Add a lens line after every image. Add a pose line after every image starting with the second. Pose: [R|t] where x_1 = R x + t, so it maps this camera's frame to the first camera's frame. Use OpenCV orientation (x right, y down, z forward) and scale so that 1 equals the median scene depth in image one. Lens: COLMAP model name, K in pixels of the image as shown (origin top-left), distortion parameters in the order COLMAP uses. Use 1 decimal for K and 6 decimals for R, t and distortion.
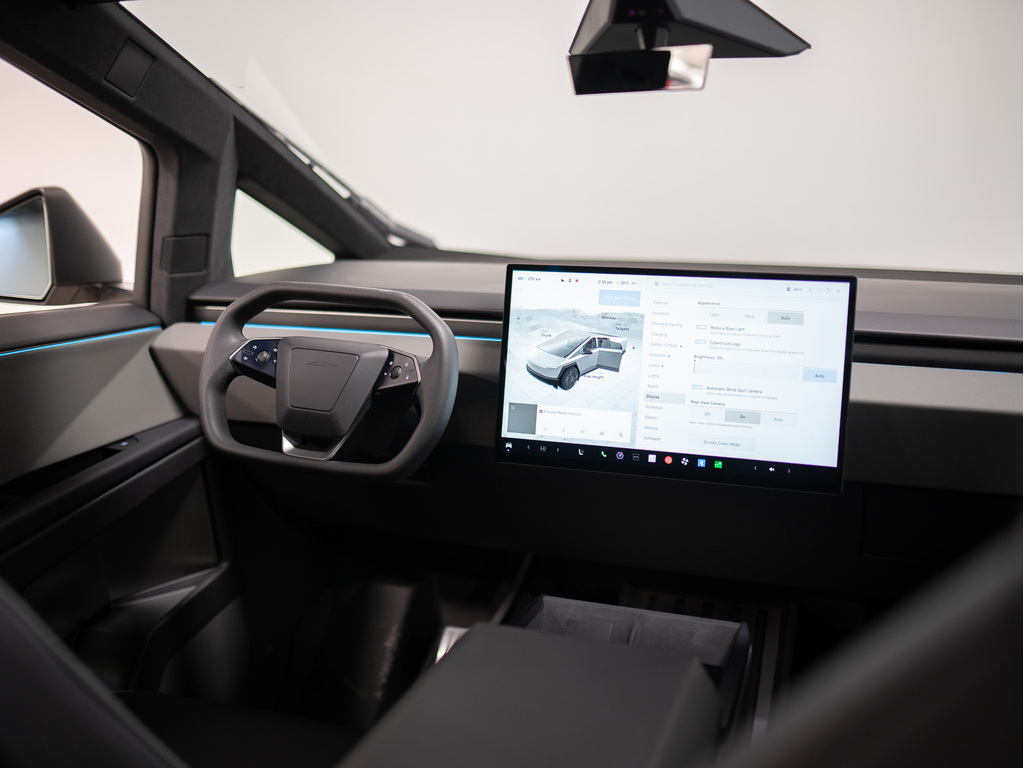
lens RADIAL K [[1040.8, 0, 512.0], [0, 1040.8, 384.0], [0, 0, 1]] dist [-0.057491, -0.009736]
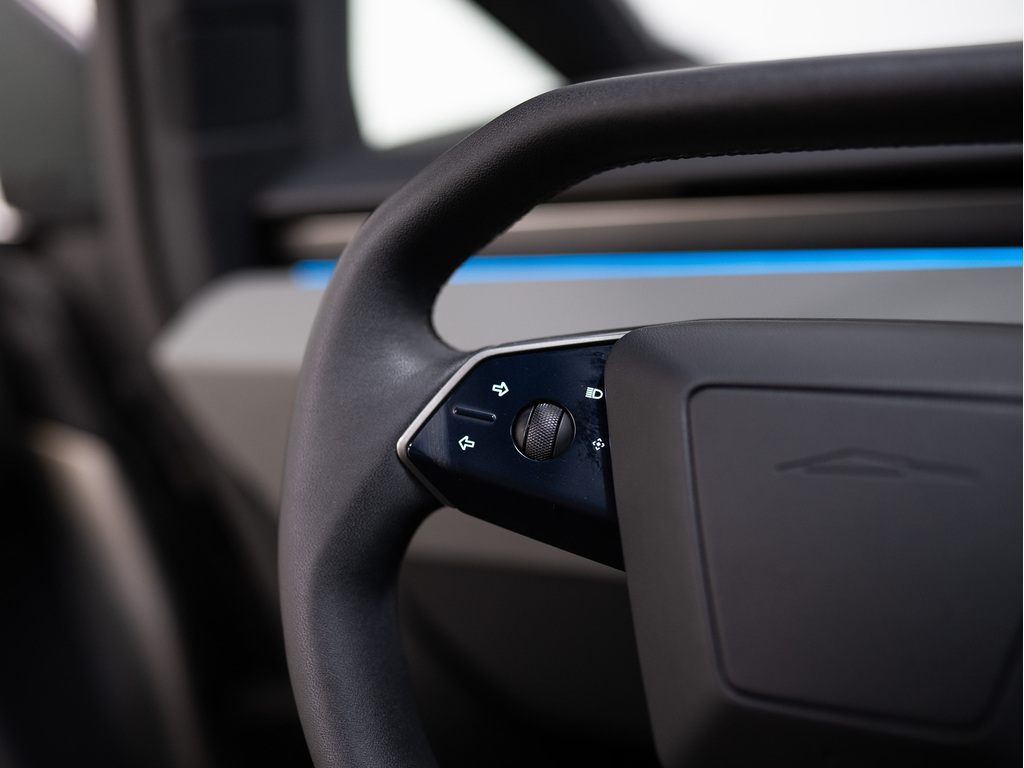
lens RADIAL K [[1040.8, 0, 512.0], [0, 1040.8, 384.0], [0, 0, 1]] dist [-0.057491, -0.009736]
pose [[0.983446, -0.088263, -0.158254, -0.223338], [0.105923, 0.988616, 0.106857, -0.064254], [0.147020, -0.121851, 0.981599, 0.829662]]
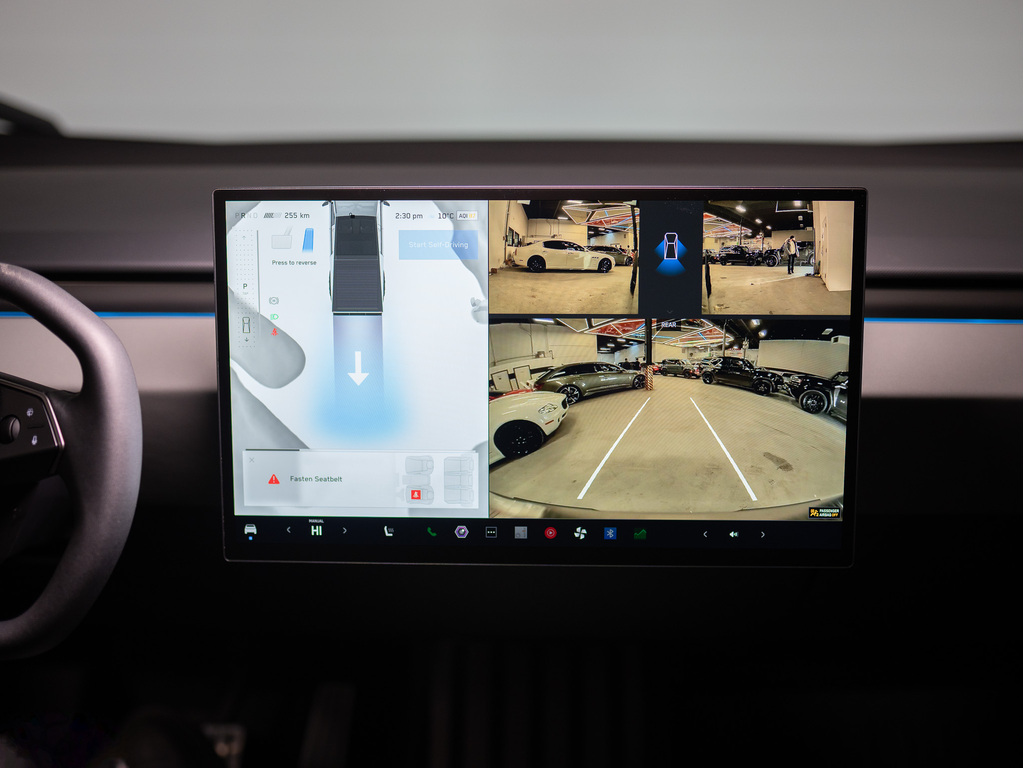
lens RADIAL K [[1072.0, 0, 512.0], [0, 1072.0, 384.0], [0, 0, 1]] dist [-0.046773, 0.002520]
pose [[0.950975, -0.104830, 0.290960, -0.028495], [0.069359, 0.989127, 0.129680, -0.081469], [-0.301390, -0.103142, 0.947906, 0.461649]]
